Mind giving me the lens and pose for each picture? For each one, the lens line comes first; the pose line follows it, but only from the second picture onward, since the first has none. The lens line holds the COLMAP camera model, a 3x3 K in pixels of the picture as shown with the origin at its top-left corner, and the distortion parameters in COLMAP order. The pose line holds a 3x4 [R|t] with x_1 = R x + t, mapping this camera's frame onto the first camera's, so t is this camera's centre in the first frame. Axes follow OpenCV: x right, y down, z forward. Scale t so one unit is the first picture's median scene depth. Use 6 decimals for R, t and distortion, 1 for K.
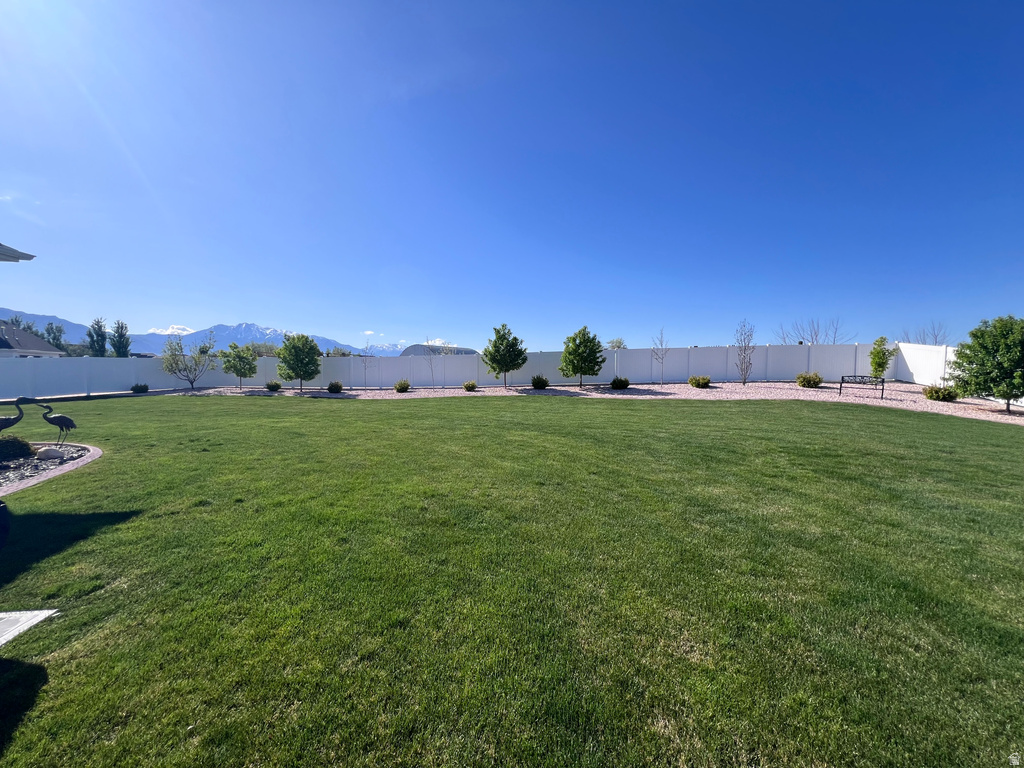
lens RADIAL K [[409.7, 0, 512.0], [0, 409.7, 384.0], [0, 0, 1]] dist [-0.001673, -0.000436]
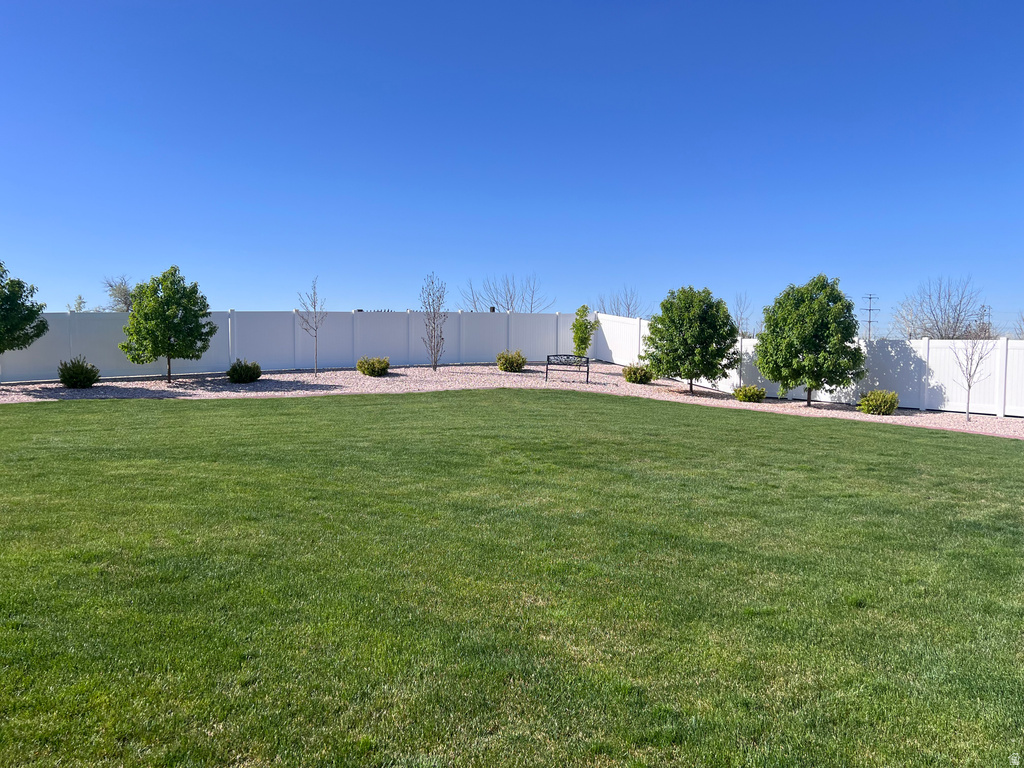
lens RADIAL K [[774.0, 0, 512.0], [0, 774.0, 384.0], [0, 0, 1]] dist [0.068587, -0.001884]
pose [[0.785727, -0.032503, 0.617718, -0.142450], [0.026141, 0.999471, 0.019338, 0.004468], [-0.618020, 0.000954, 0.786162, -0.097540]]
